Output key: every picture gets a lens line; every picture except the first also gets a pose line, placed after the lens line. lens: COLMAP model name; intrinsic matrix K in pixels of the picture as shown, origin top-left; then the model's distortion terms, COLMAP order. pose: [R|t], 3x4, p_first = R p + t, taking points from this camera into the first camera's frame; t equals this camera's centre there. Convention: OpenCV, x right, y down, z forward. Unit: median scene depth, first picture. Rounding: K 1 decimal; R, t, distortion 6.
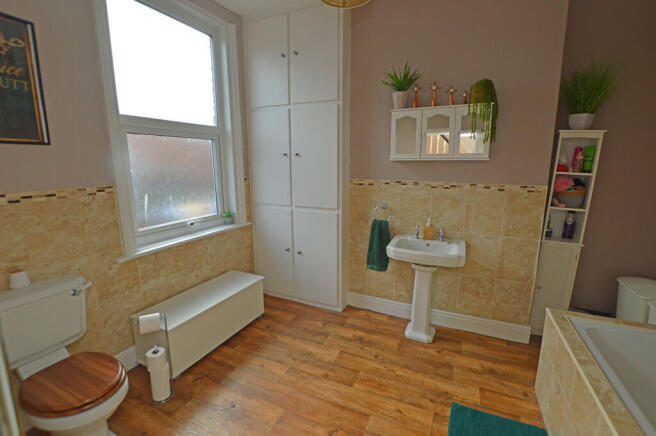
lens RADIAL K [[290.1, 0, 331.4], [0, 290.1, 216.5], [0, 0, 1]] dist [-0.043047, 0.000041]
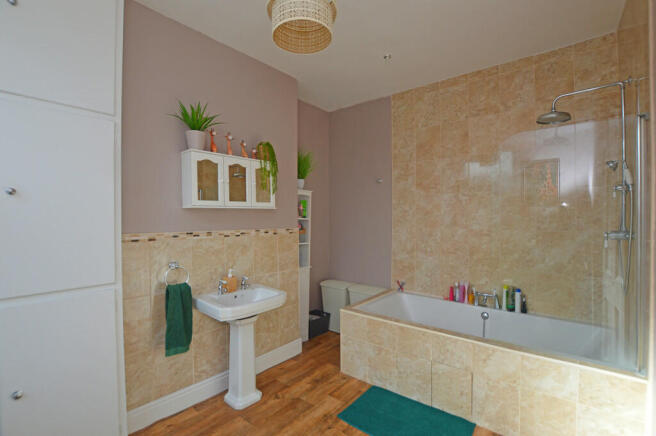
lens RADIAL K [[290.1, 0, 331.4], [0, 290.1, 216.5], [0, 0, 1]] dist [-0.043047, 0.000041]
pose [[0.251231, -0.001144, 0.967926, -0.511808], [0.180796, 0.982455, -0.045765, -0.061679], [-0.950892, 0.186495, 0.247031, 0.441299]]
